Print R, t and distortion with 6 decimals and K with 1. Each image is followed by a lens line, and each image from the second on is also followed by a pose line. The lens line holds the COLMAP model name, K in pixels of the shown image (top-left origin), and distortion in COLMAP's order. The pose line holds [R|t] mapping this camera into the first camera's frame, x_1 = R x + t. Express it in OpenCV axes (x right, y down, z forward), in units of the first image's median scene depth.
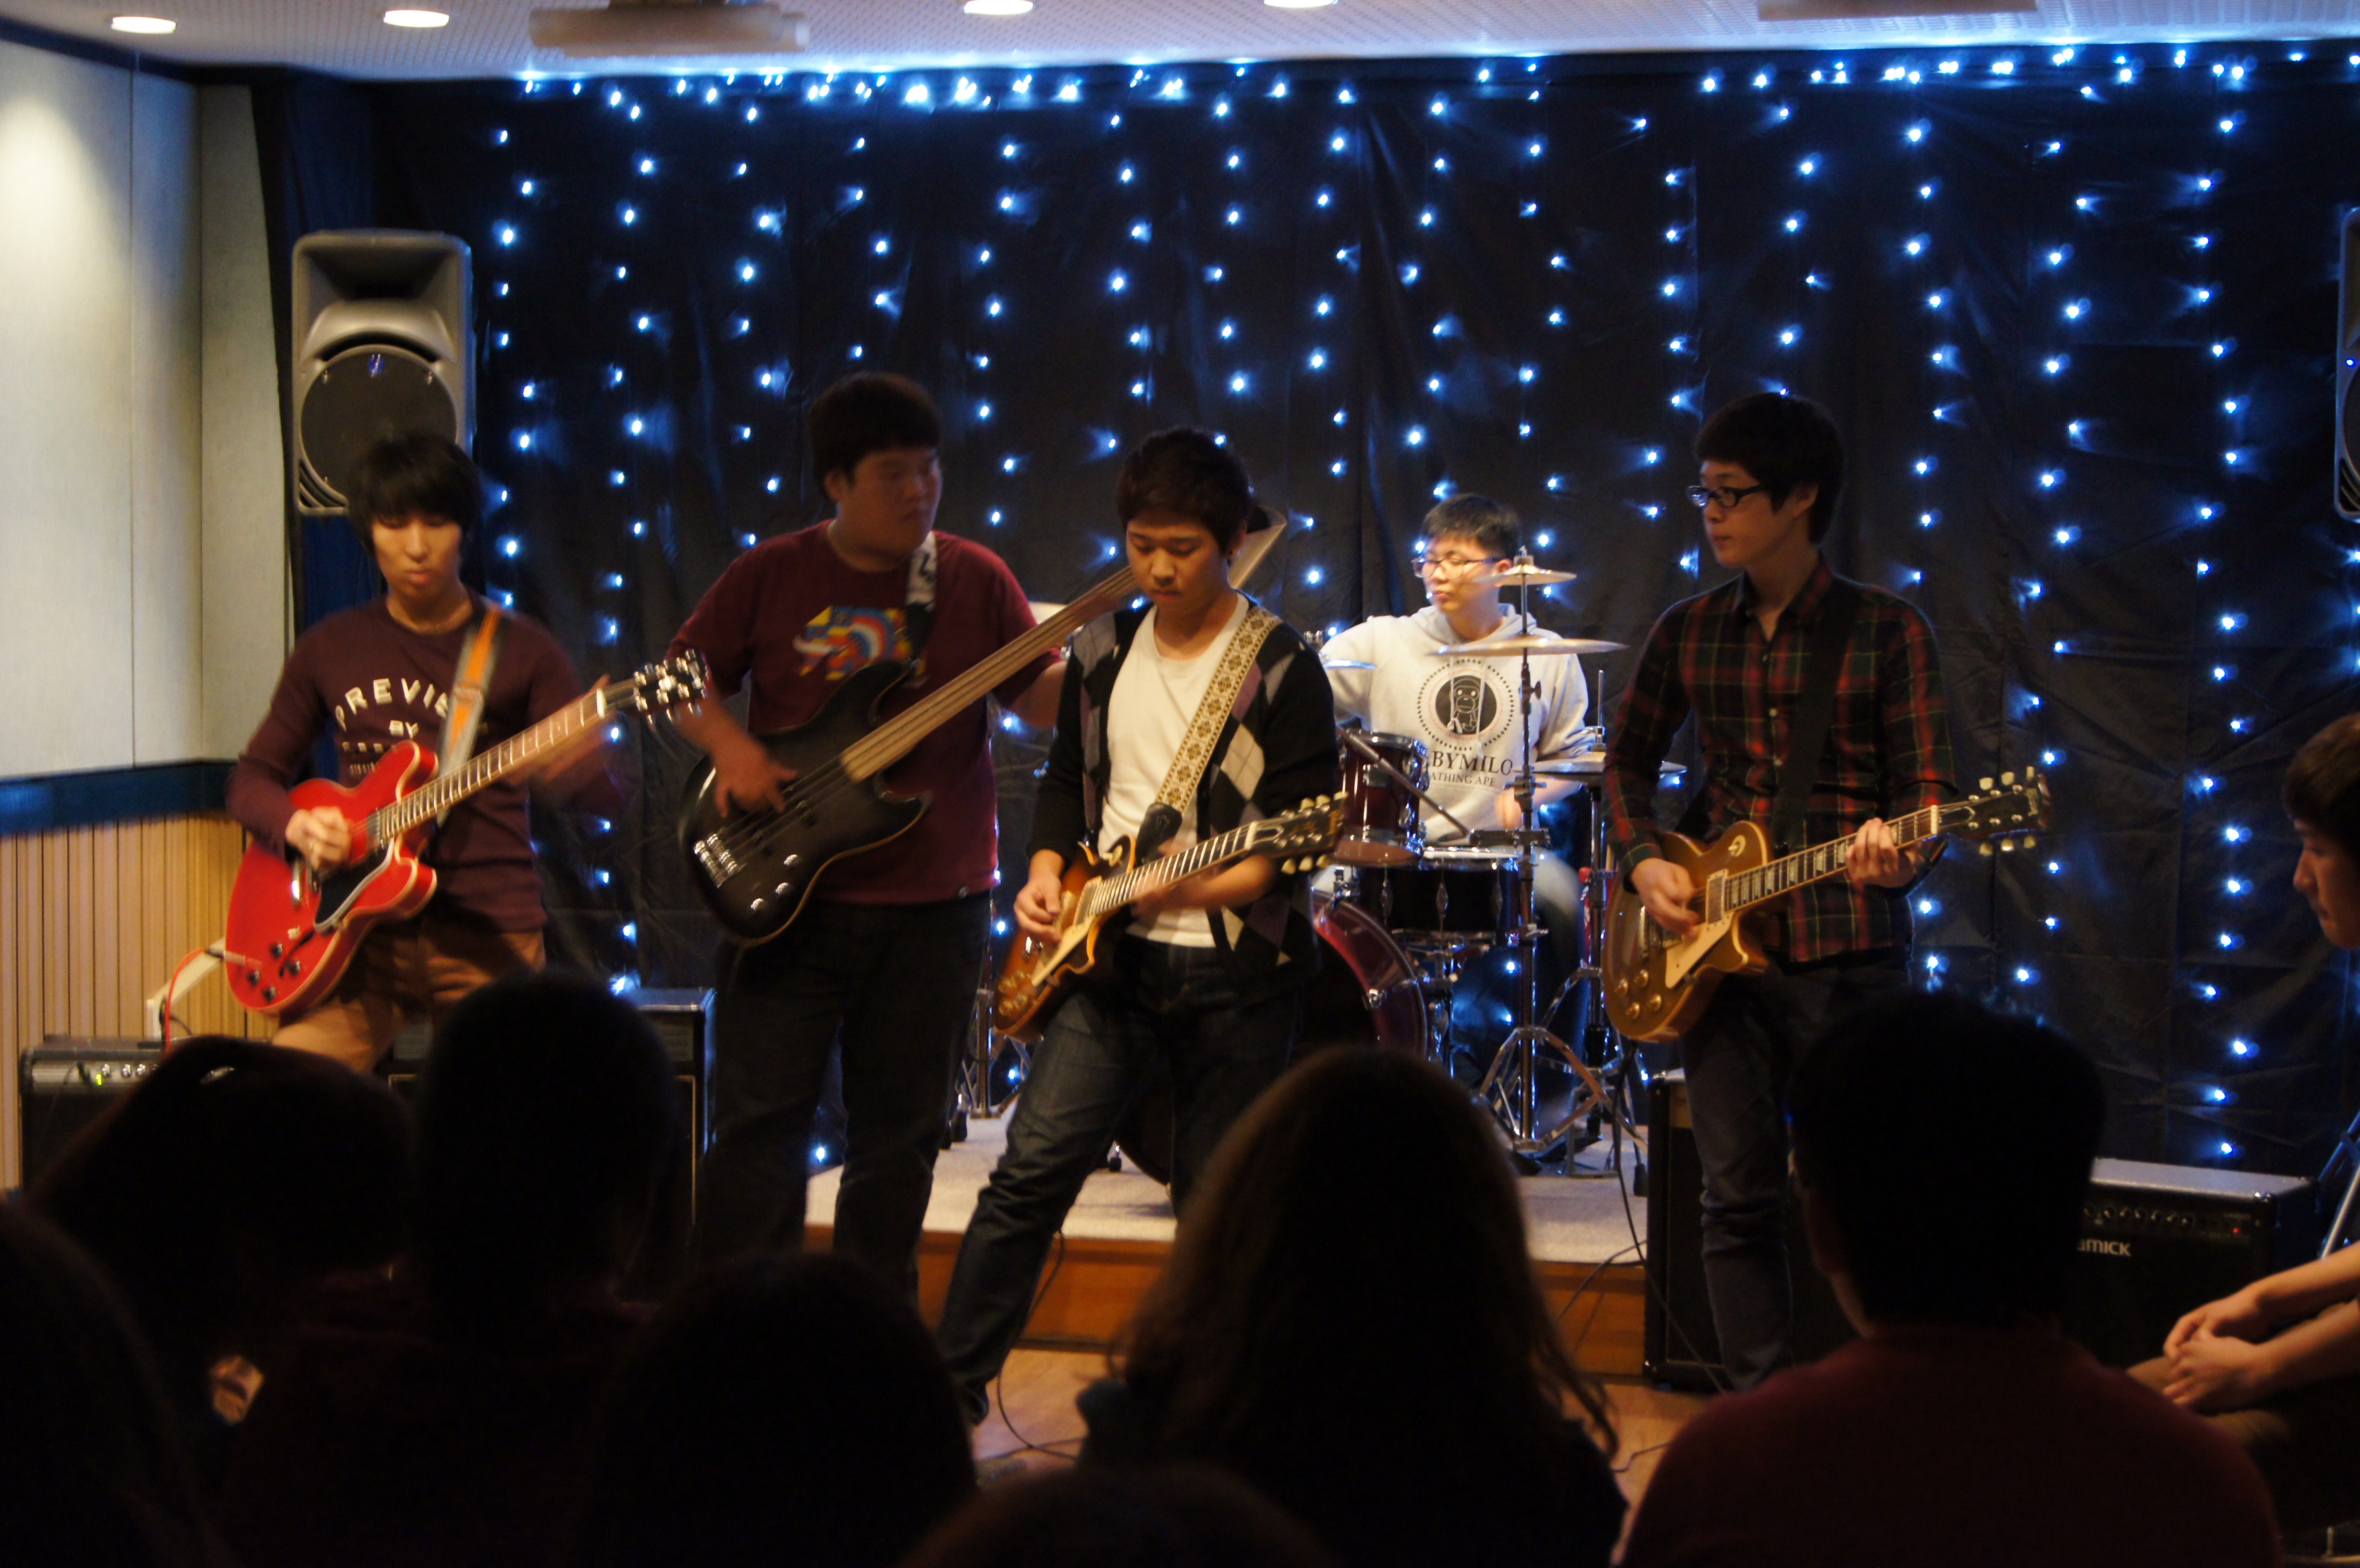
lens RADIAL K [[4174.6, 0, 1179.6], [0, 4174.6, 781.1], [0, 0, 1]] dist [0.026504, 0.000000]
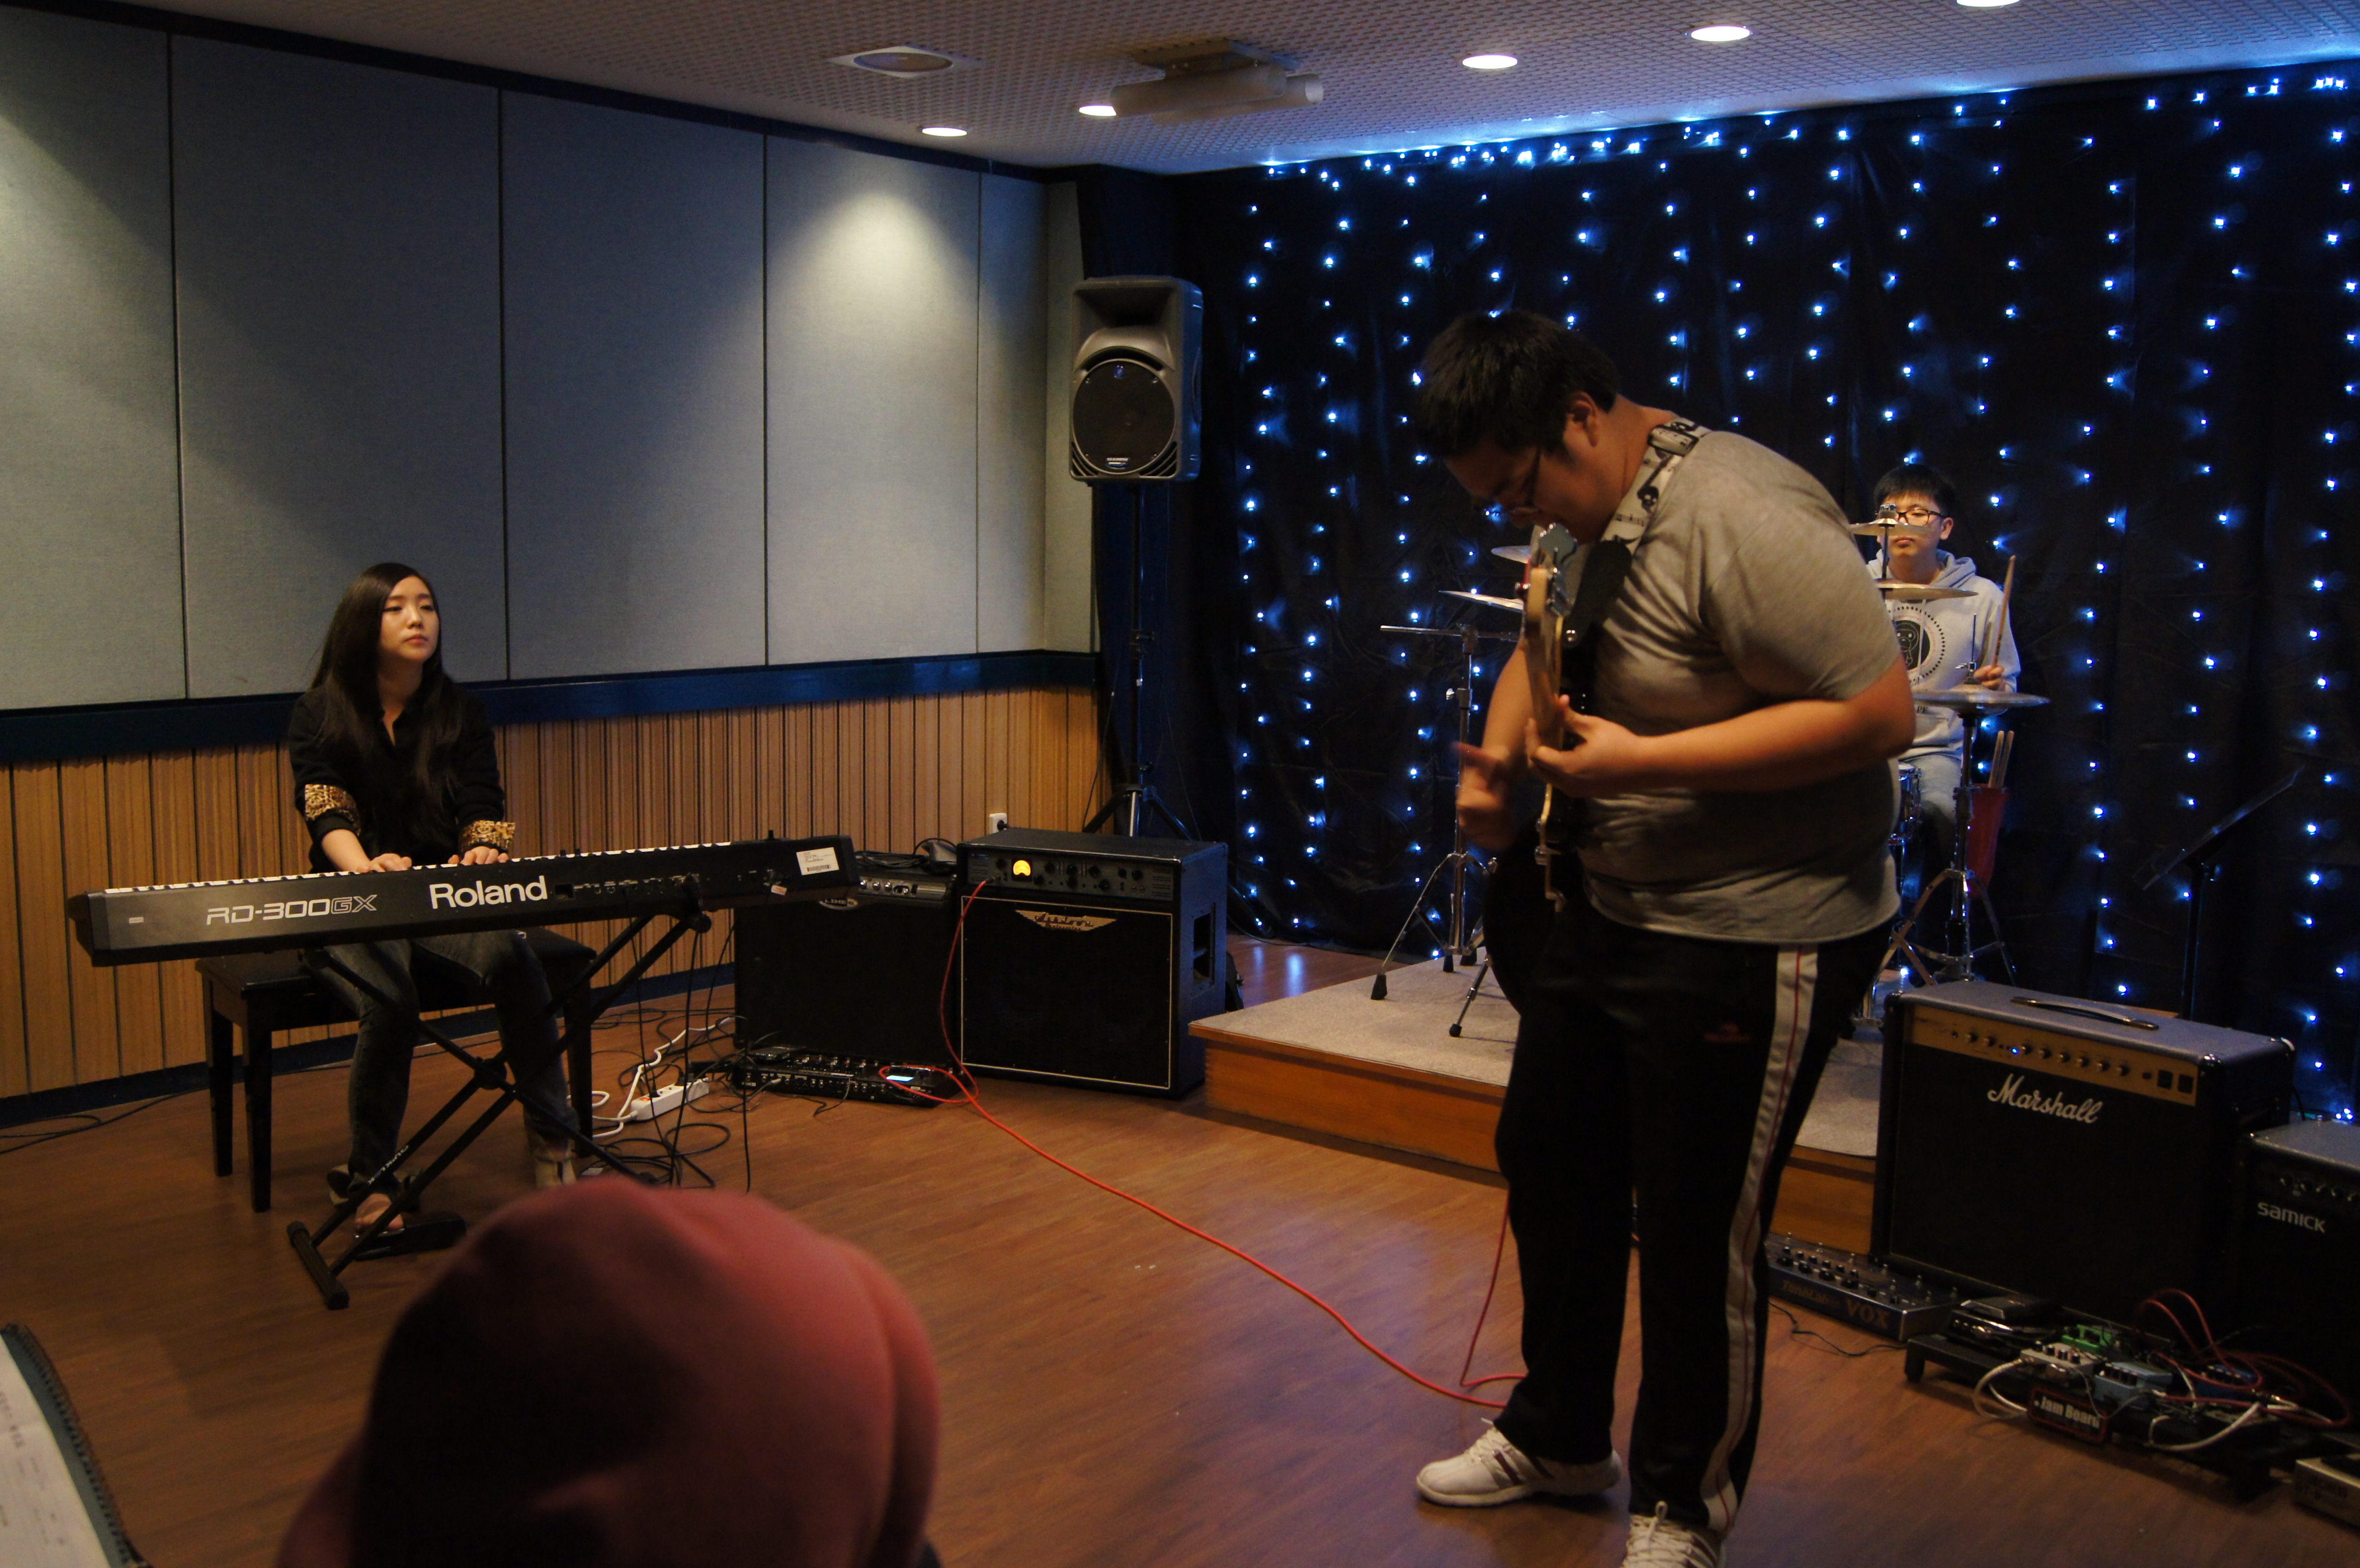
lens RADIAL K [[2258.6, 0, 1159.5], [0, 2258.6, 793.8], [0, 0, 1]] dist [-0.054267, 0.000000]
pose [[0.906152, 0.055571, -0.419285, 0.142009], [-0.027906, 0.997026, 0.071833, -0.013299], [0.422030, -0.053391, 0.905008, 0.311879]]
